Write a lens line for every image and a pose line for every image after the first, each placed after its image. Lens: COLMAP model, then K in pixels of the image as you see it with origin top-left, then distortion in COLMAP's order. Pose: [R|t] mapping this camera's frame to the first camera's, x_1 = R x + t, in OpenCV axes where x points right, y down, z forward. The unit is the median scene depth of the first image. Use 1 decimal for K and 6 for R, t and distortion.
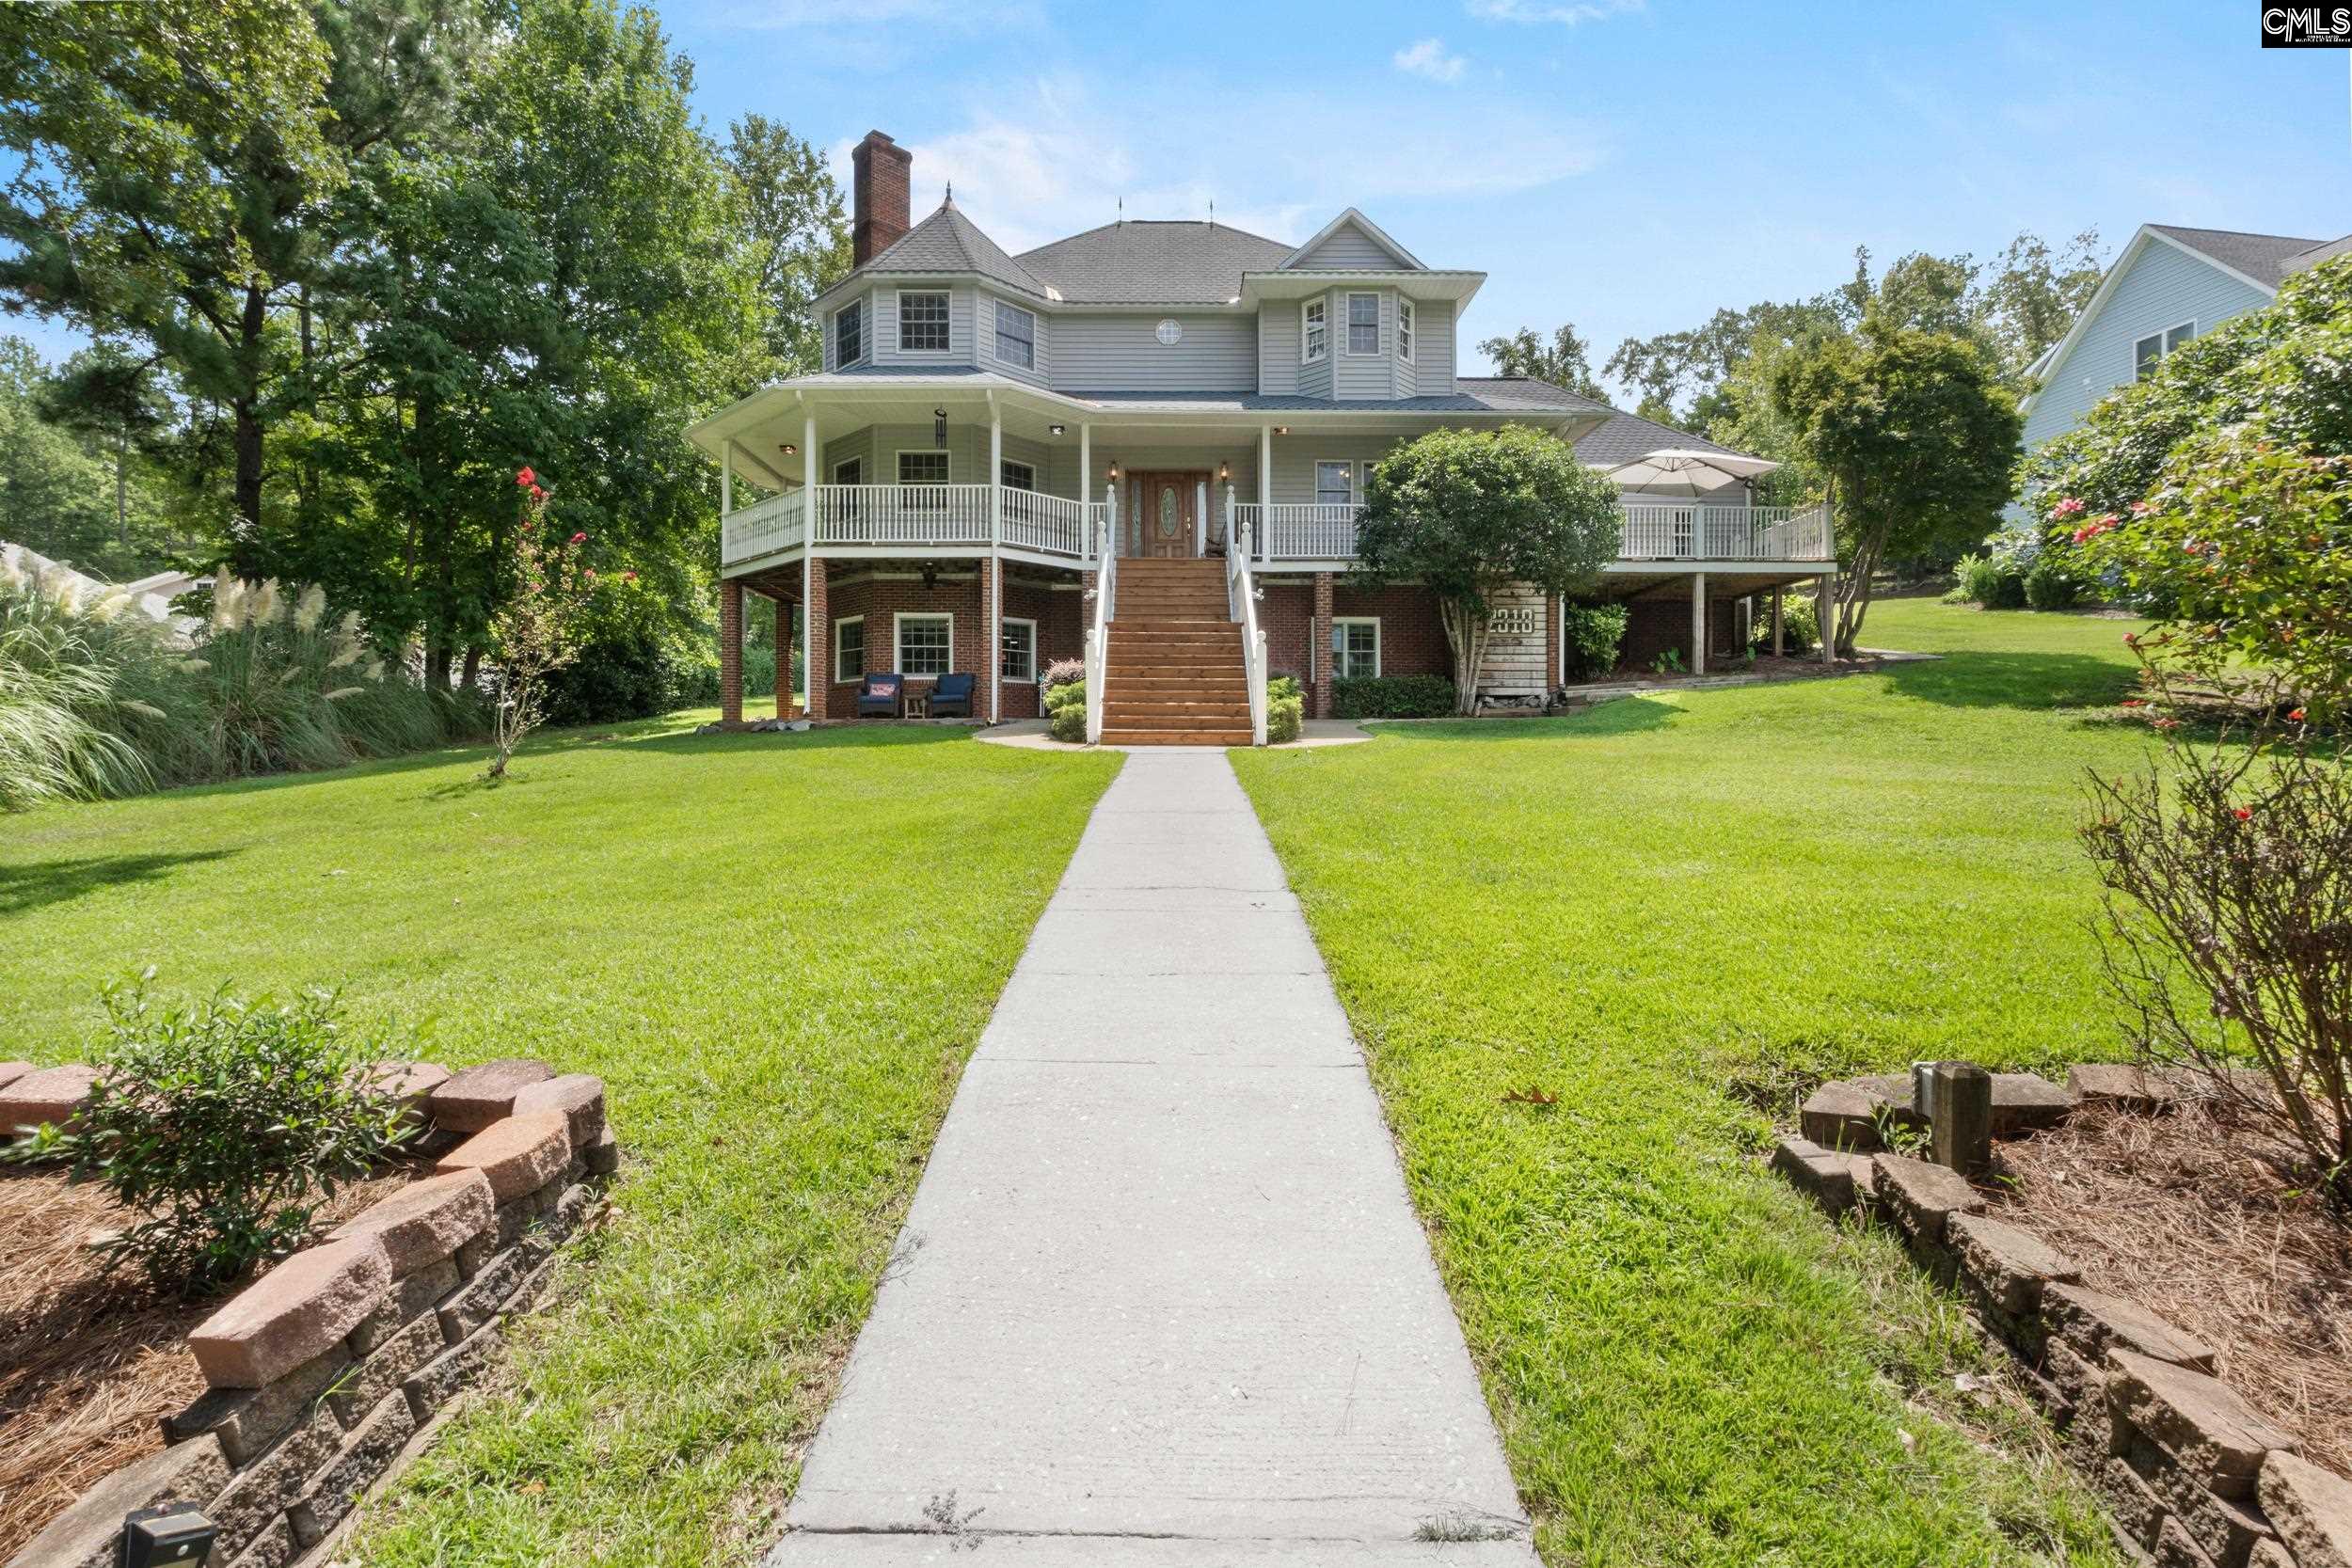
lens RADIAL K [[1082.6, 0, 1177.7], [0, 1082.6, 772.8], [0, 0, 1]] dist [-0.003860, 0.000241]
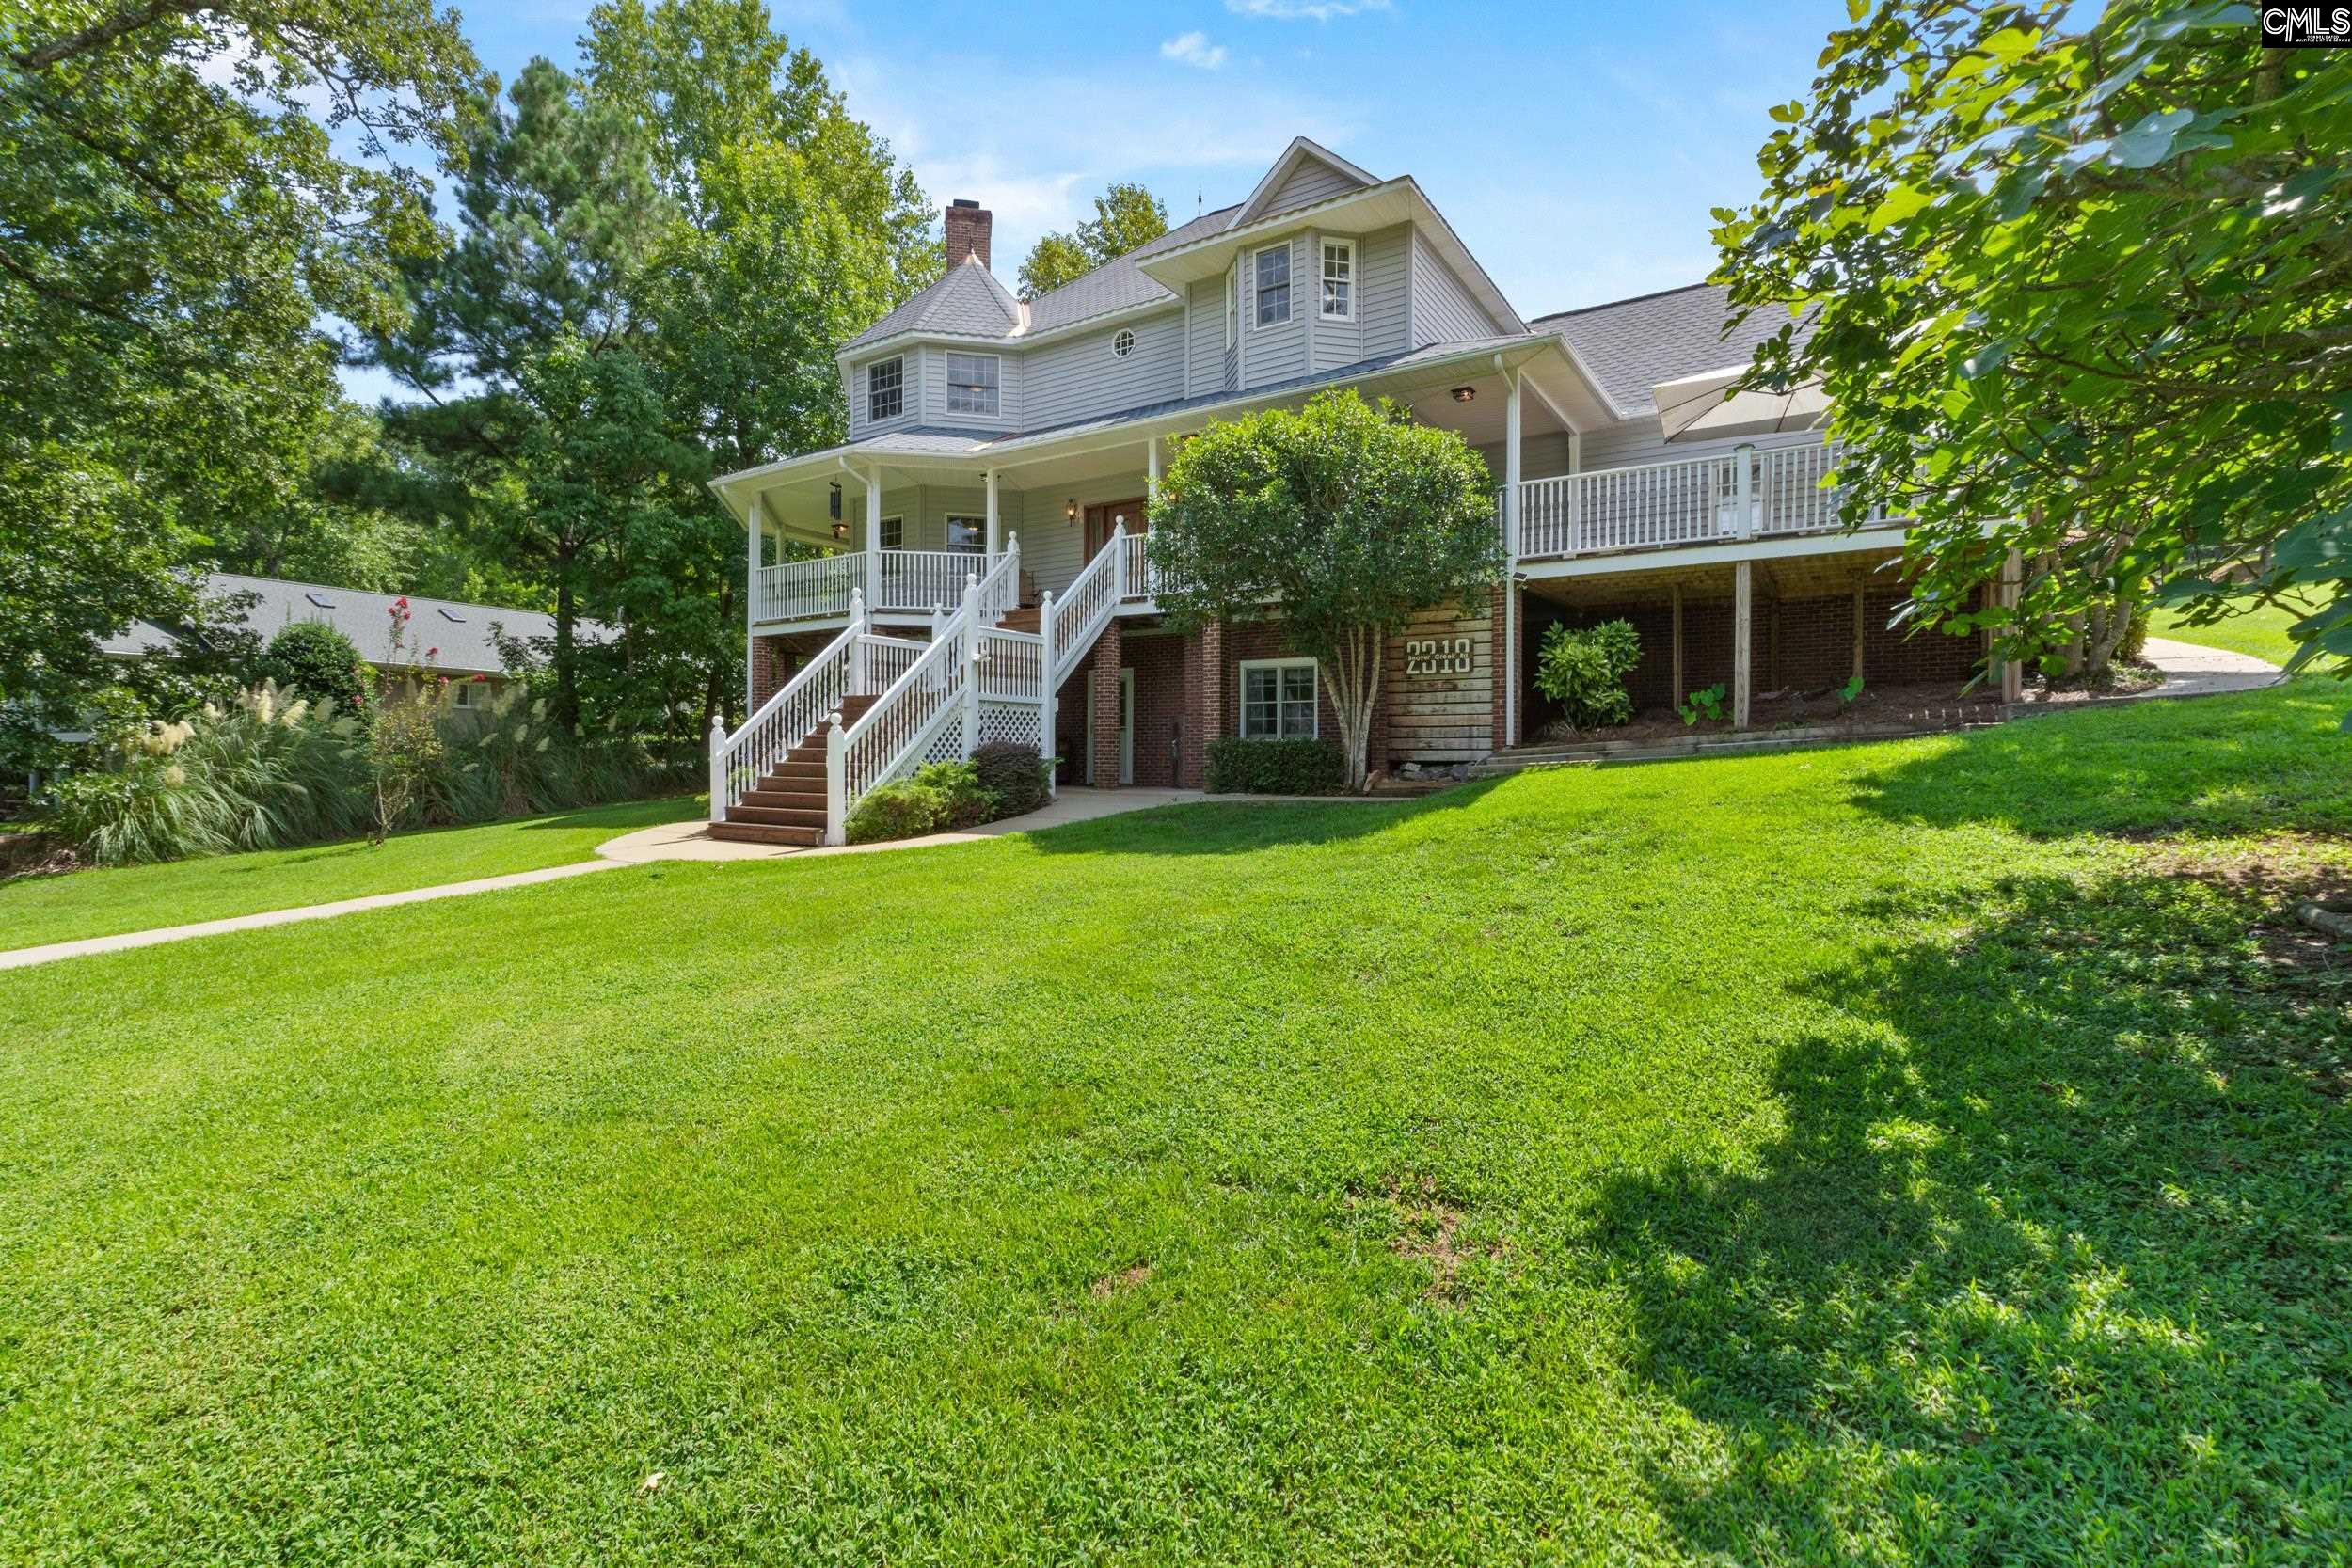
lens RADIAL K [[1082.6, 0, 1177.7], [0, 1082.6, 777.7], [0, 0, 1]] dist [-0.003860, 0.000241]
pose [[0.828543, 0.011898, -0.559800, 0.562302], [-0.010562, 0.999928, 0.005621, -0.063013], [0.559826, 0.001255, 0.828609, 0.315192]]
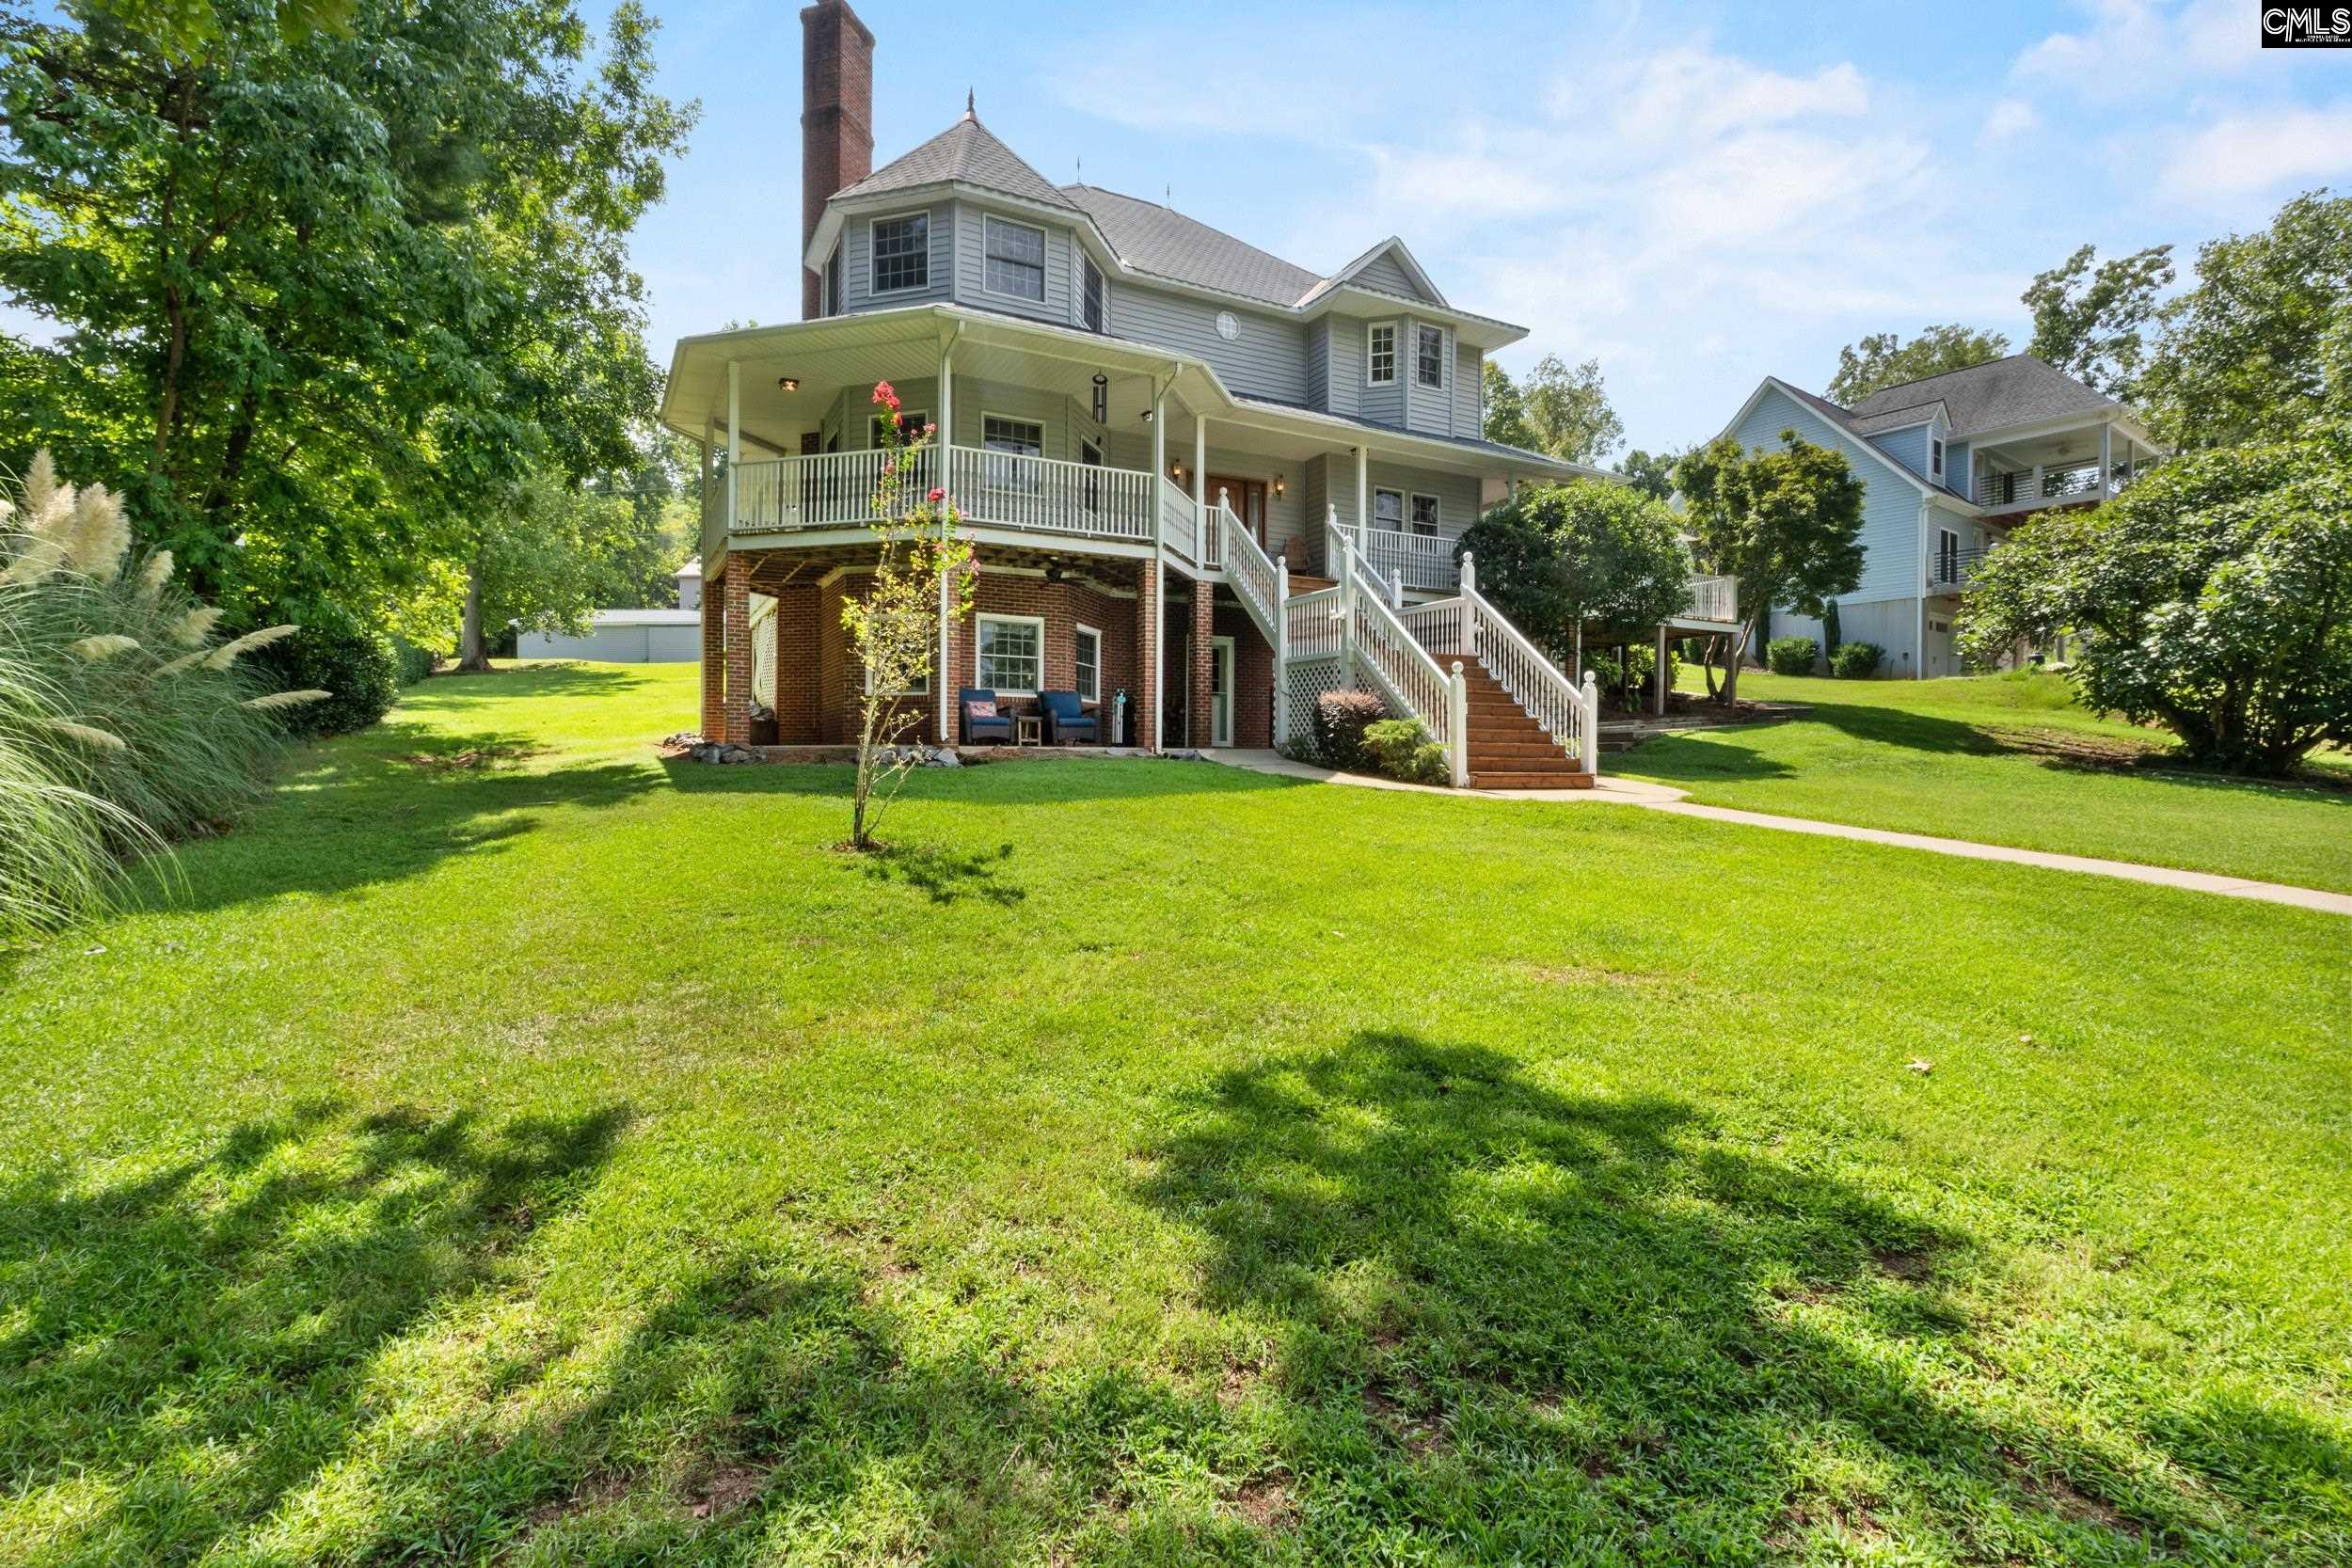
lens RADIAL K [[1082.6, 0, 1157.7], [0, 1082.6, 782.0], [0, 0, 1]] dist [-0.003860, 0.000241]
pose [[0.887667, -0.002959, 0.460476, -0.505401], [-0.000516, 0.999972, 0.007421, -0.027274], [-0.460486, -0.006825, 0.887641, 0.217241]]
